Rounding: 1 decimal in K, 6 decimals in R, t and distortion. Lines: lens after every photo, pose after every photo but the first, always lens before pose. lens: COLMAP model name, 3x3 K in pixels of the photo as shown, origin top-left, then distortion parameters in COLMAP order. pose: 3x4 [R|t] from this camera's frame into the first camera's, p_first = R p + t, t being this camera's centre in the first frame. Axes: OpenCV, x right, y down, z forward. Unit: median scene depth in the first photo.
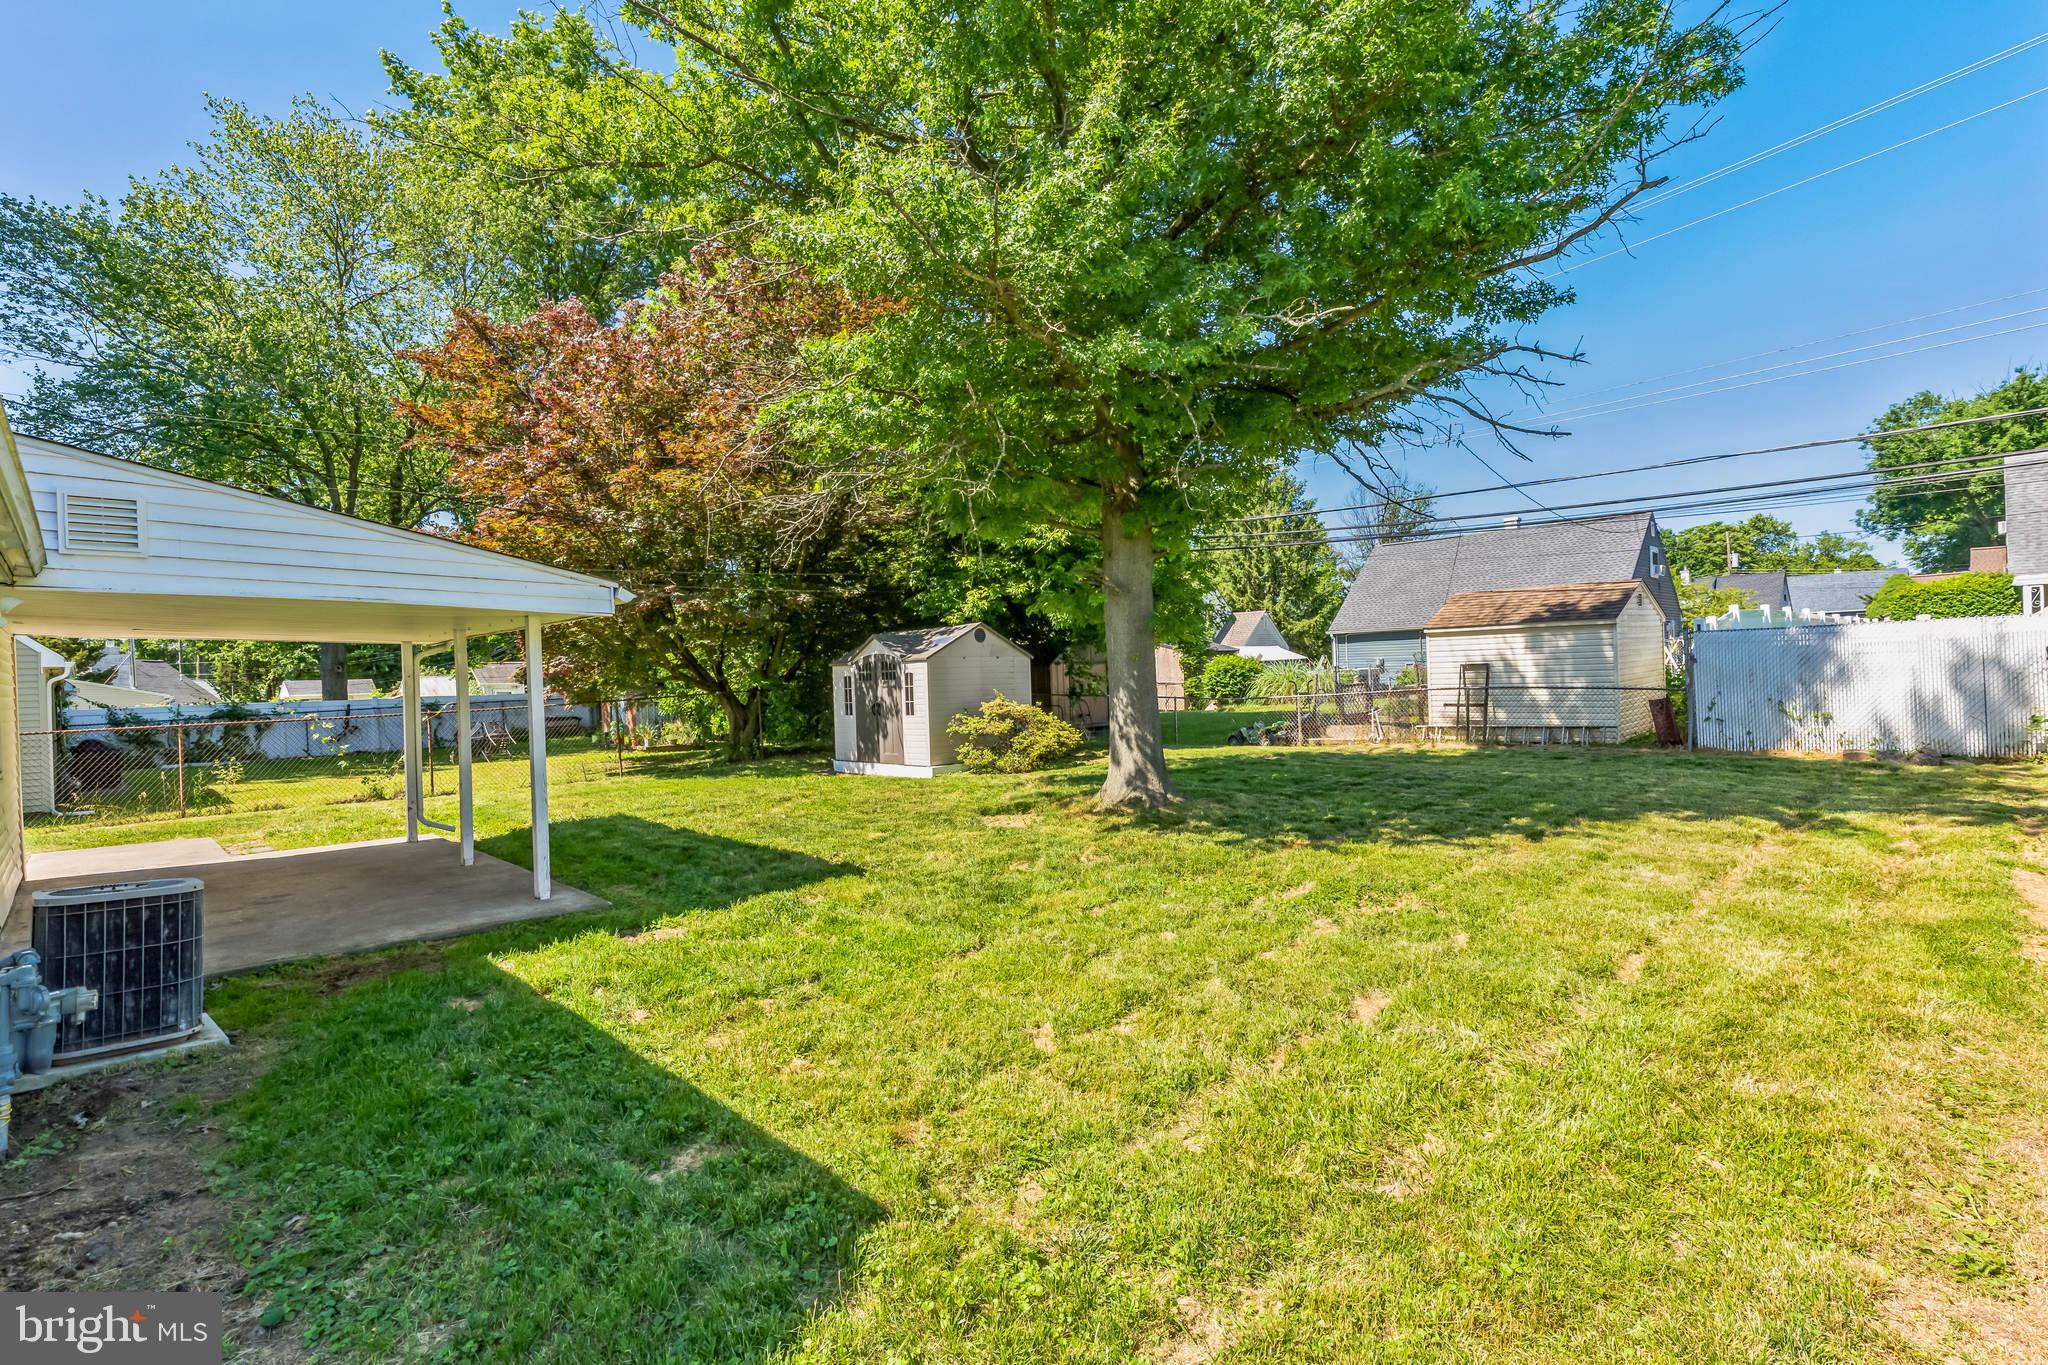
lens RADIAL K [[940.3, 0, 1017.3], [0, 940.3, 684.9], [0, 0, 1]] dist [-0.004718, -0.001072]
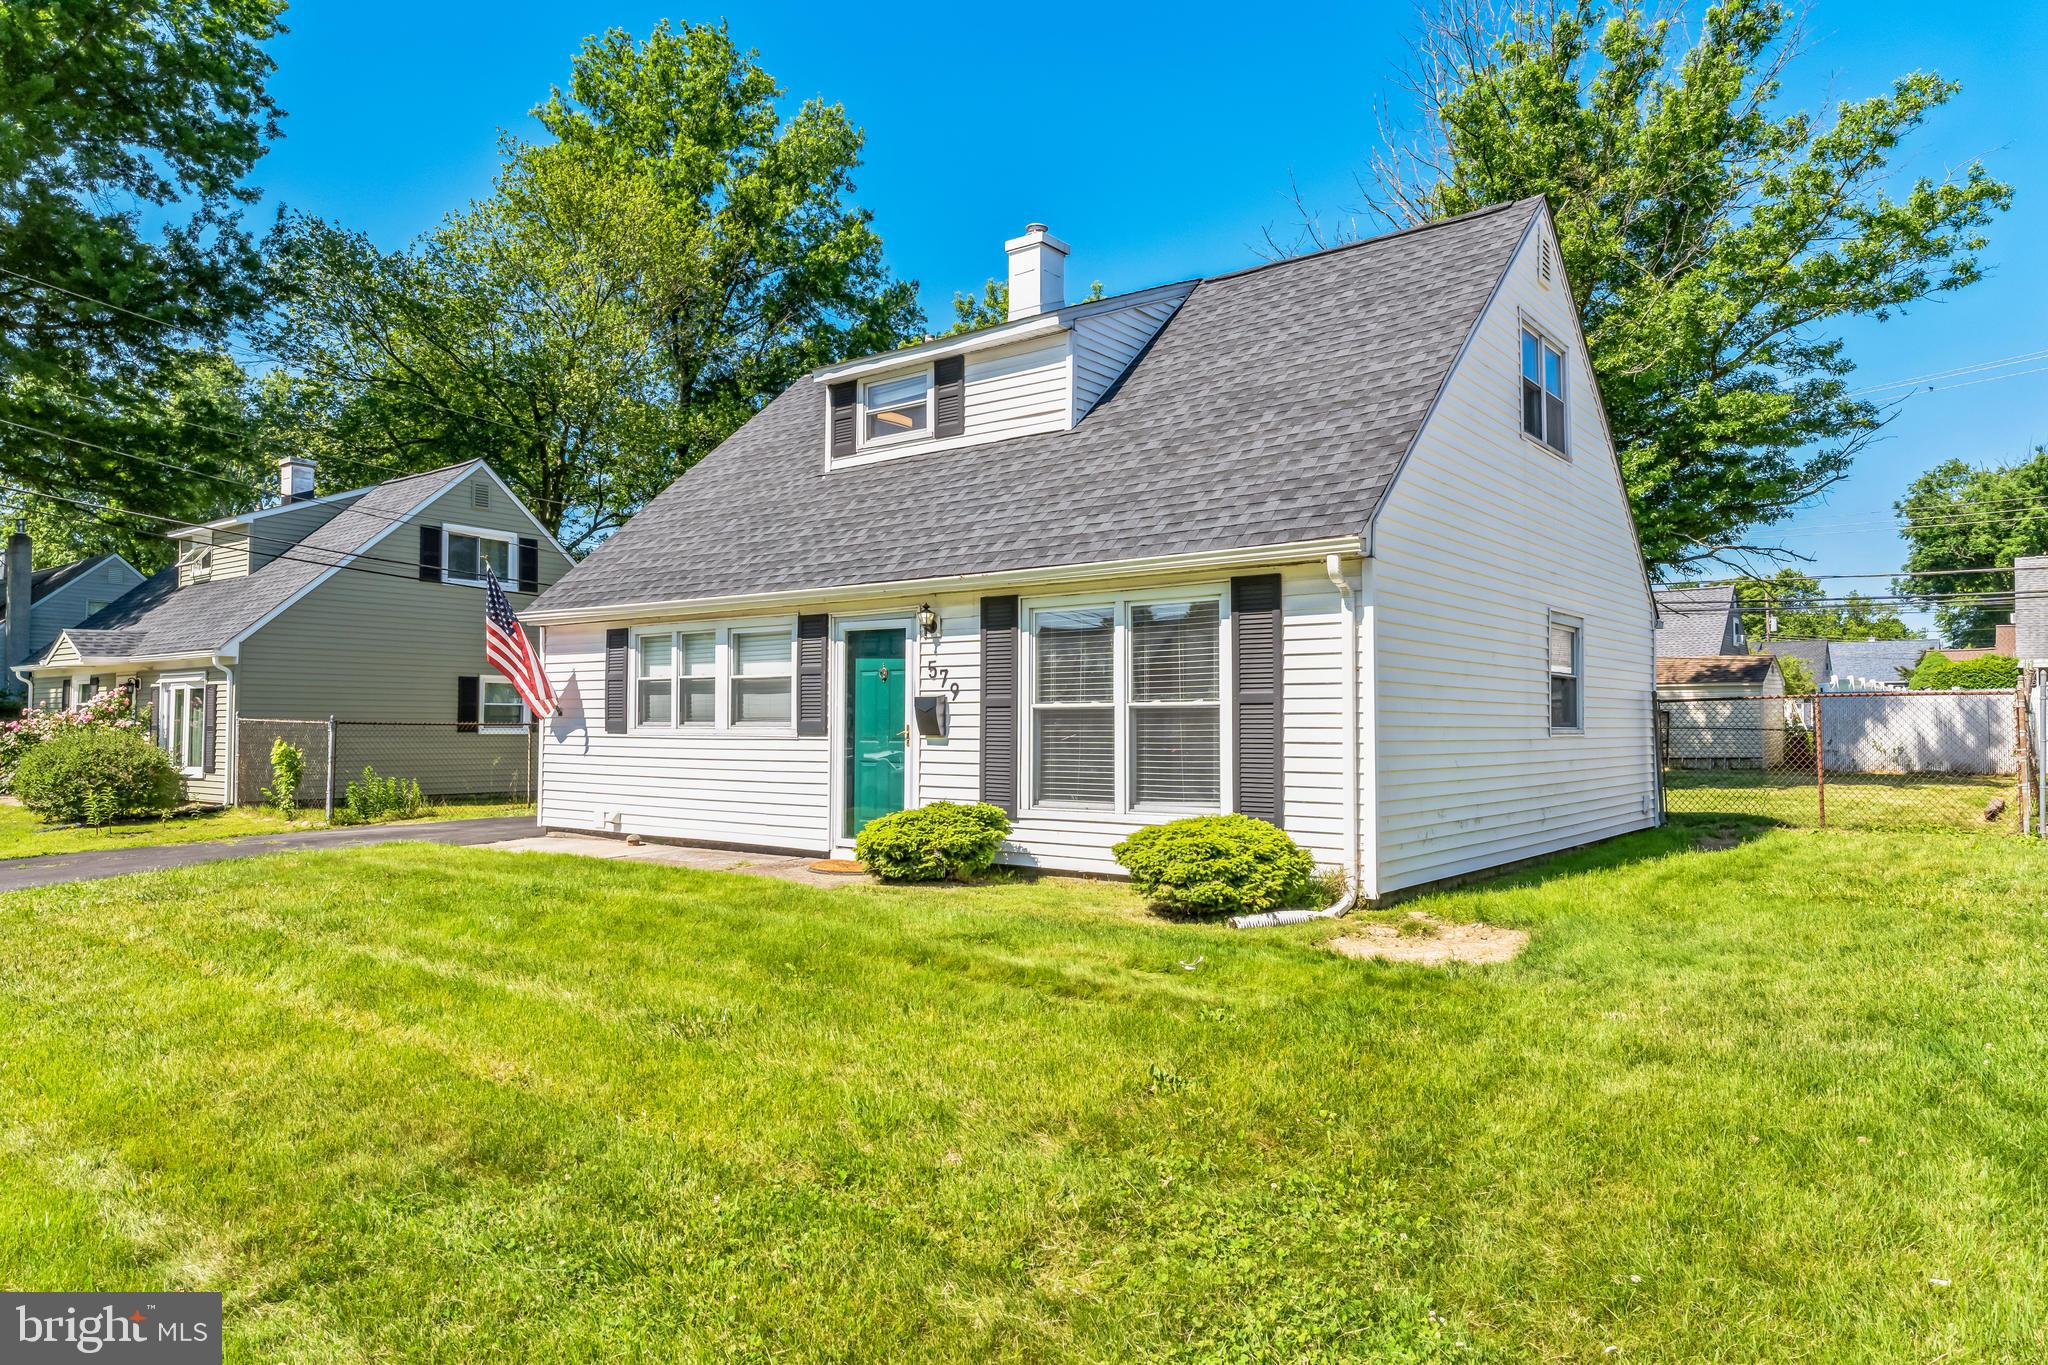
lens RADIAL K [[1302.0, 0, 1027.6], [0, 1302.0, 678.1], [0, 0, 1]] dist [-0.011637, -0.000881]
pose [[0.988231, 0.042647, 0.146907, -0.163508], [-0.035340, 0.998022, -0.051998, 0.014625], [-0.148834, 0.046194, 0.987783, -0.167906]]
